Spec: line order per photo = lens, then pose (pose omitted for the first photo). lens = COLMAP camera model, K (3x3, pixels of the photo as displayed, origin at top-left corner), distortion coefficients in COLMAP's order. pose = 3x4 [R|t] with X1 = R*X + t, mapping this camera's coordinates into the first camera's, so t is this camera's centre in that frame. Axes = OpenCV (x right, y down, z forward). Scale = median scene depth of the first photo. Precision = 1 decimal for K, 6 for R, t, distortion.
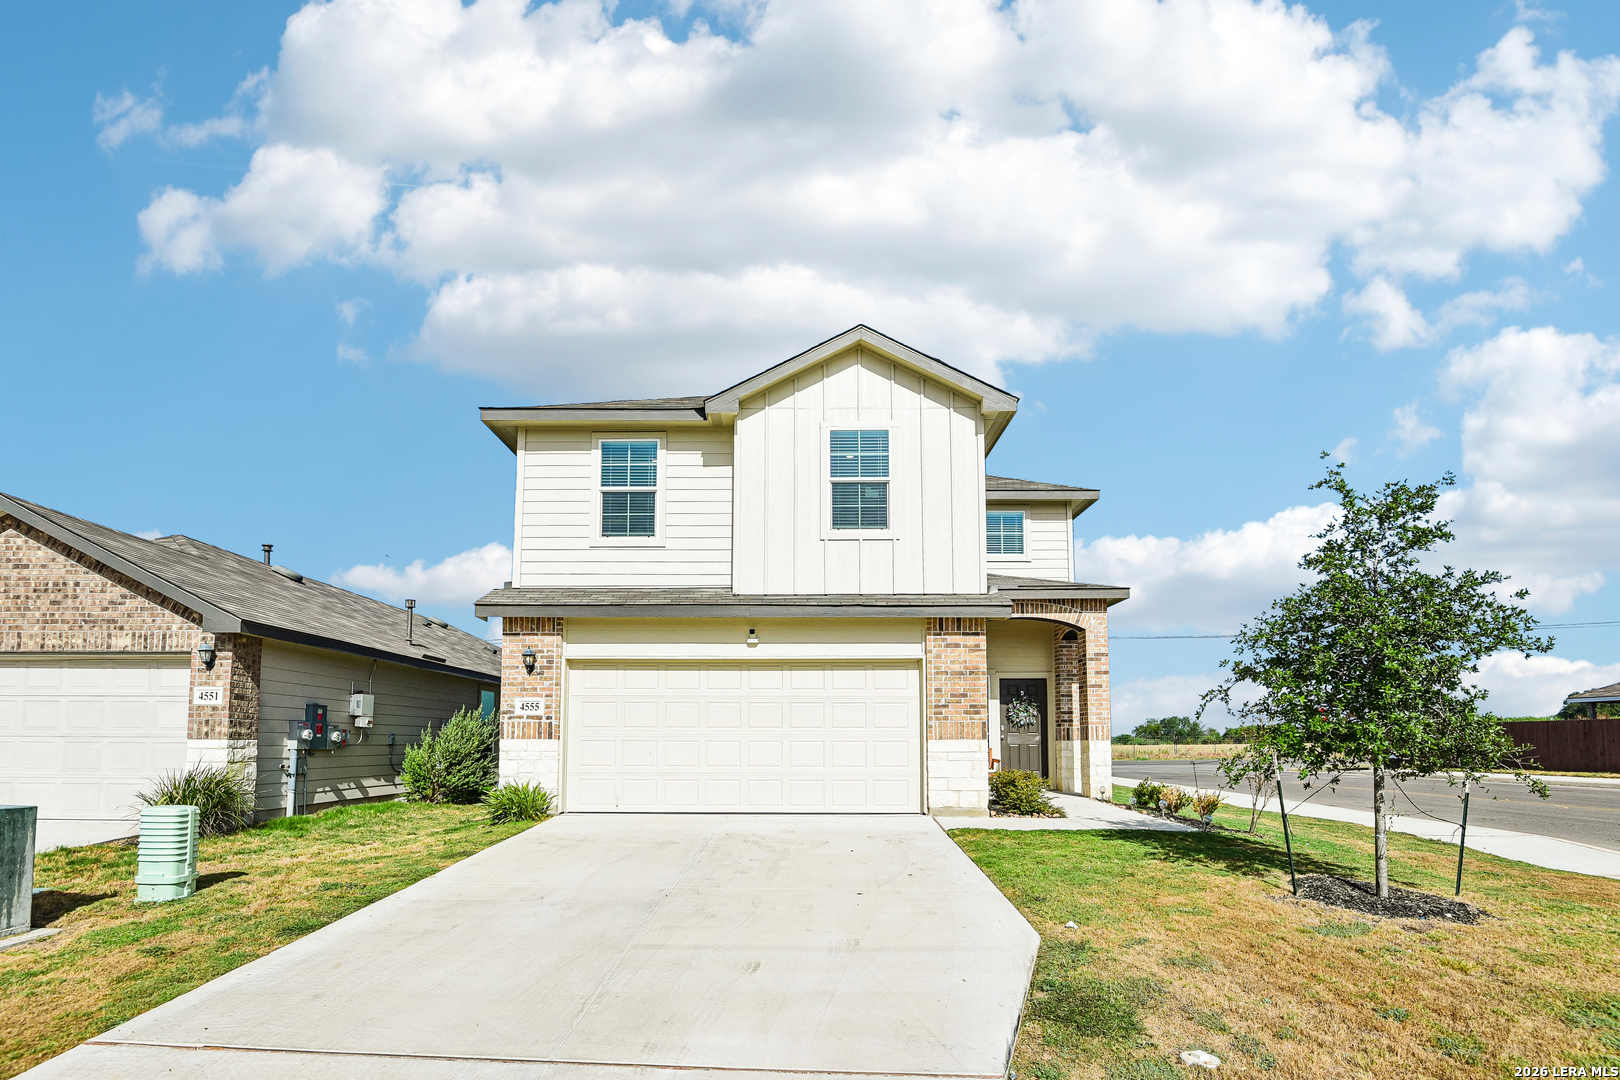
lens RADIAL K [[776.3, 0, 771.1], [0, 776.3, 577.6], [0, 0, 1]] dist [-0.006839, -0.002094]
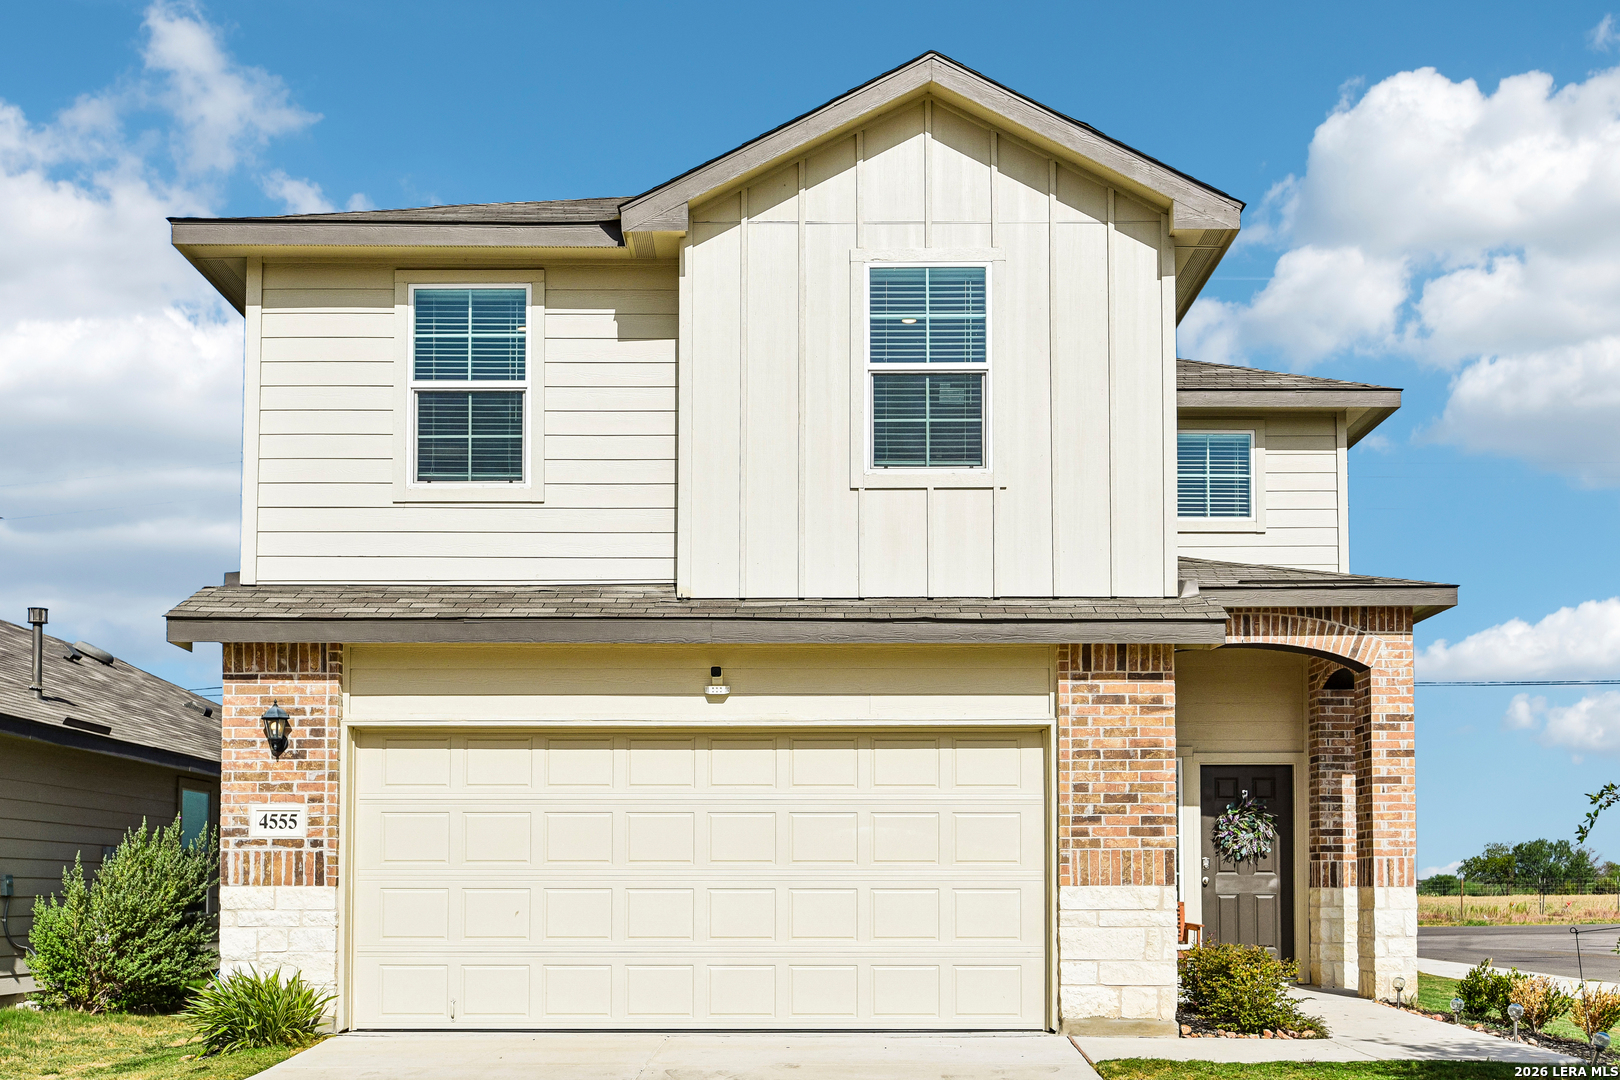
lens RADIAL K [[1561.0, 0, 772.5], [0, 1561.0, 617.8], [0, 0, 1]] dist [-0.004303, 0.000000]
pose [[0.999774, 0.001372, 0.021208, -0.007024], [-0.002116, 0.999382, 0.035081, -0.000600], [-0.021147, -0.035118, 0.999159, -0.005322]]
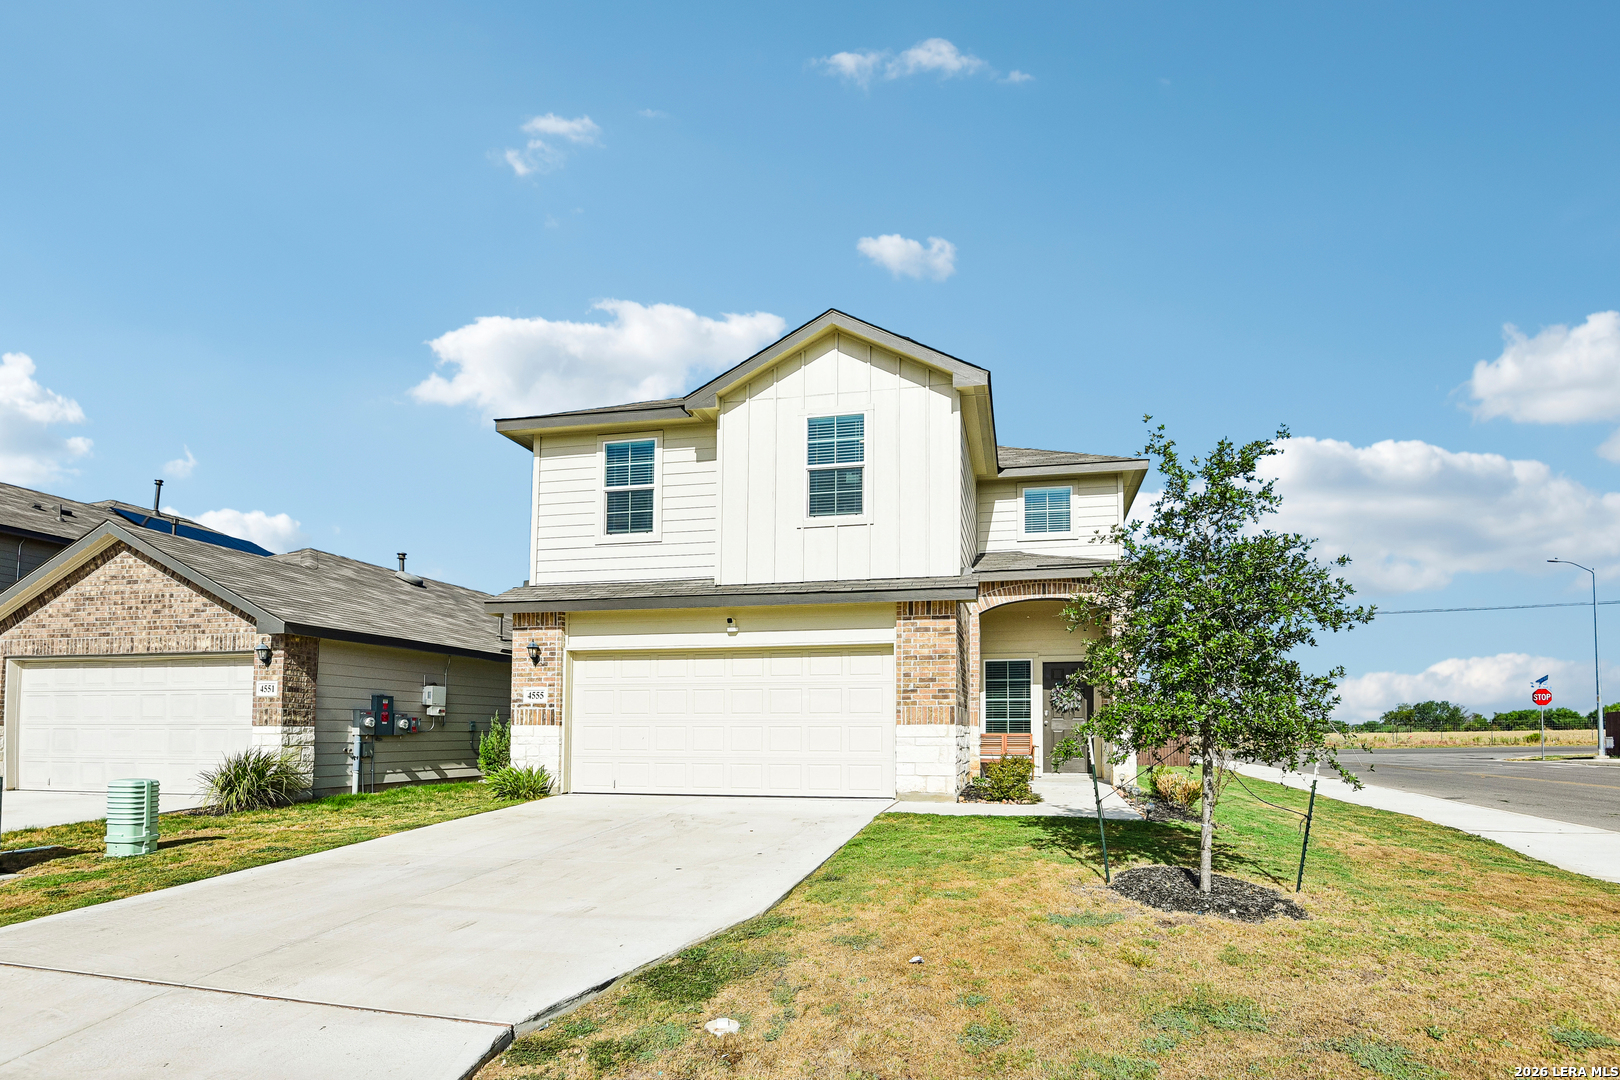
lens RADIAL K [[776.3, 0, 794.4], [0, 776.3, 592.8], [0, 0, 1]] dist [-0.006839, -0.002094]
pose [[0.983848, -0.032291, -0.176069, 0.244182], [0.038209, 0.998809, 0.030329, 0.004701], [0.174880, -0.036567, 0.983910, 0.004726]]
